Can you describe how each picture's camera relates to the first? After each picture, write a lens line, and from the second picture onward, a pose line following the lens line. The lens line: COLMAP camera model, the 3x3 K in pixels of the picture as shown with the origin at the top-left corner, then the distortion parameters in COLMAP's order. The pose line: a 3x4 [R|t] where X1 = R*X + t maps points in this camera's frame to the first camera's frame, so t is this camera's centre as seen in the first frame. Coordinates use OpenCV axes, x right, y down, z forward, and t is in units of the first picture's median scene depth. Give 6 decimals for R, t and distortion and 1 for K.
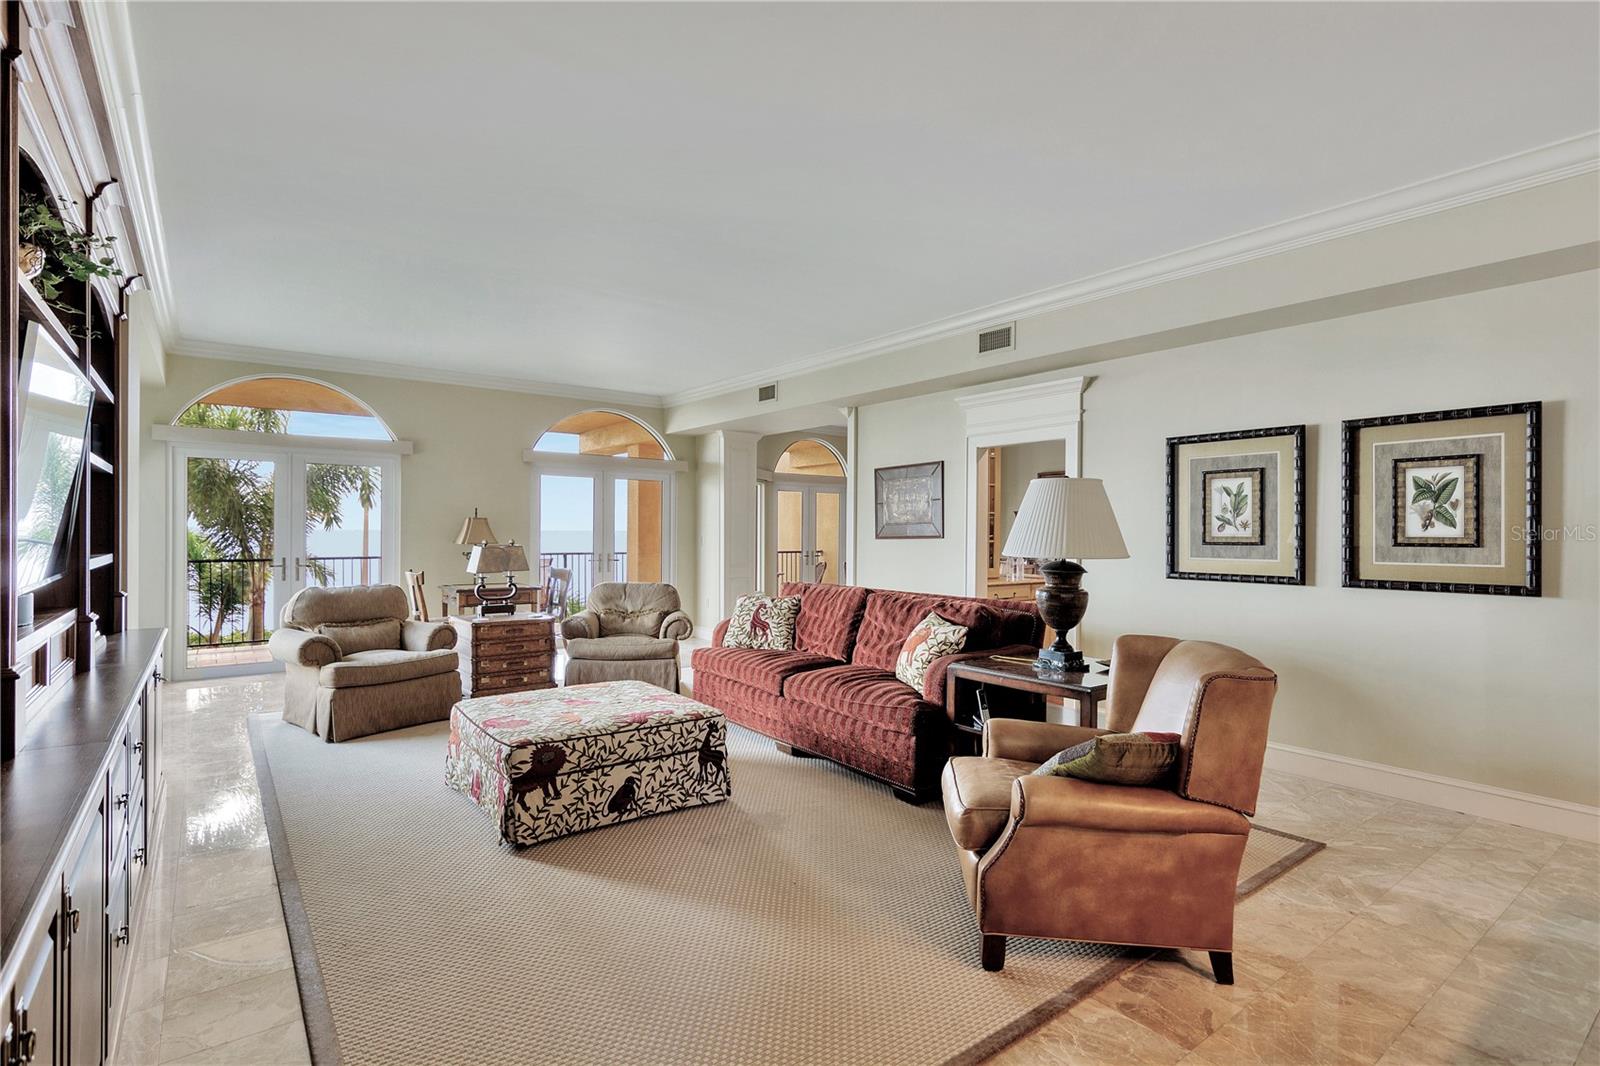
lens RADIAL K [[778.7, 0, 800.0], [0, 778.7, 533.0], [0, 0, 1]] dist [0.002805, 0.001072]
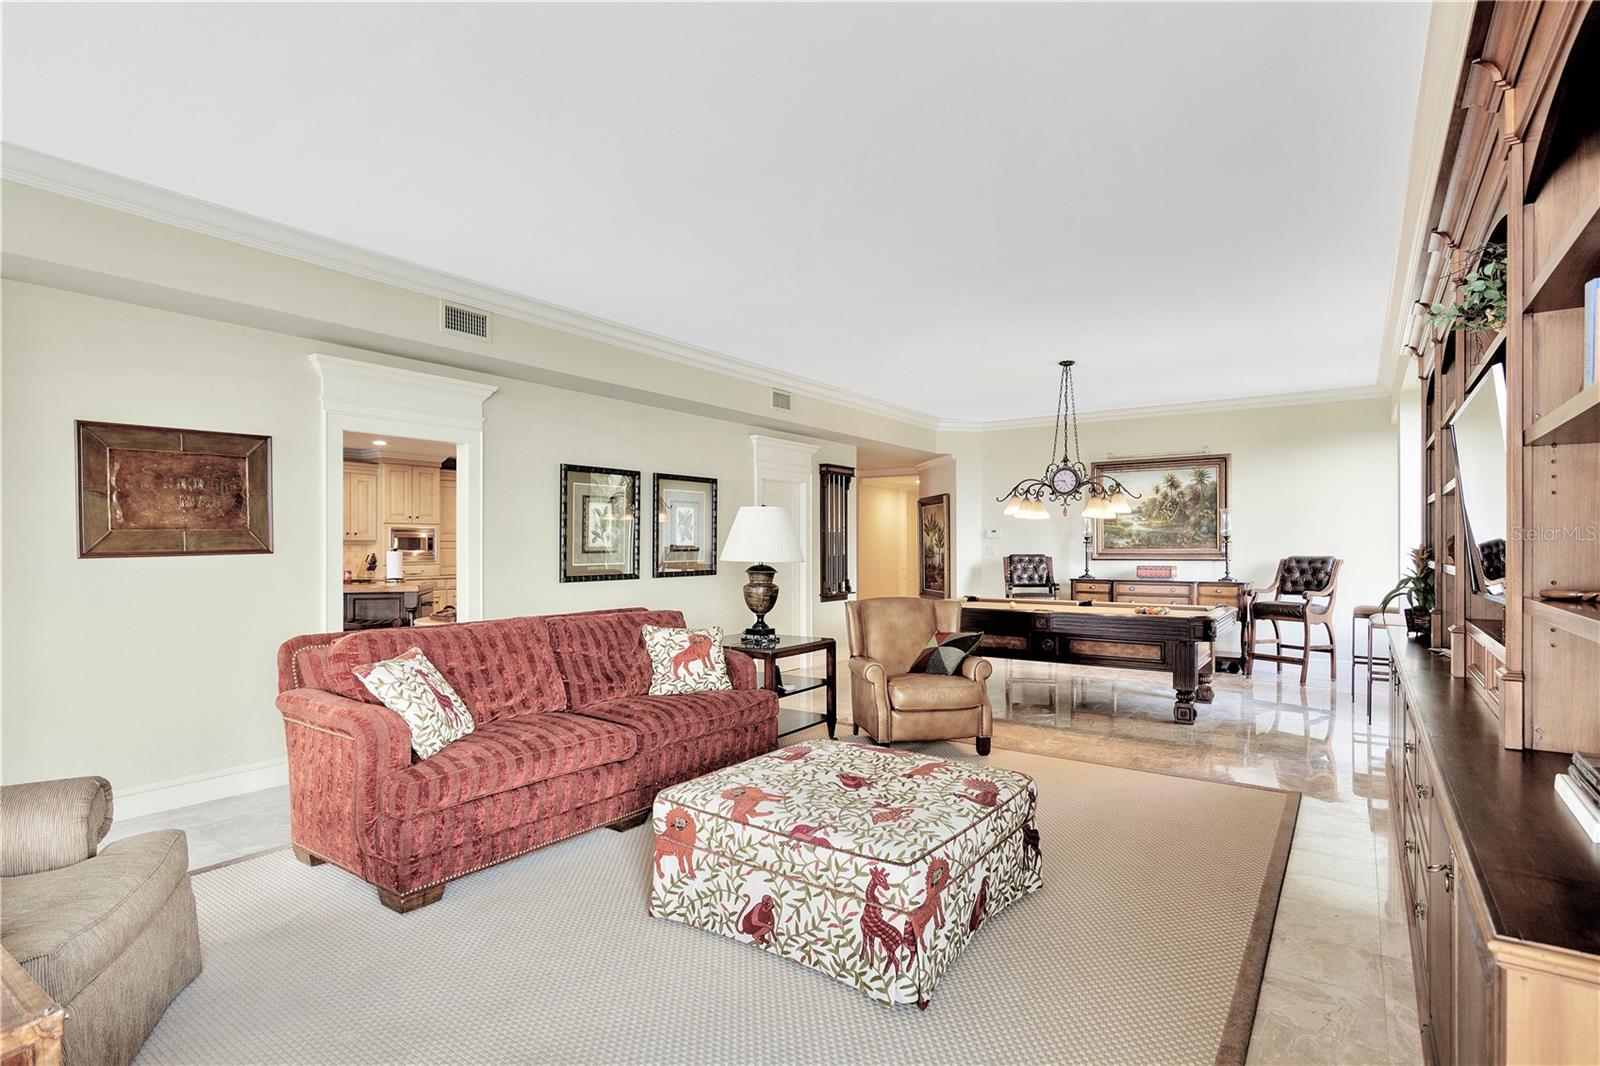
lens RADIAL K [[778.7, 0, 800.0], [0, 778.7, 533.0], [0, 0, 1]] dist [0.002805, 0.001072]
pose [[-0.296119, 0.008301, 0.955115, -0.858699], [0.000381, 0.999963, -0.008573, -0.007547], [-0.955151, -0.002175, -0.296111, 1.127015]]
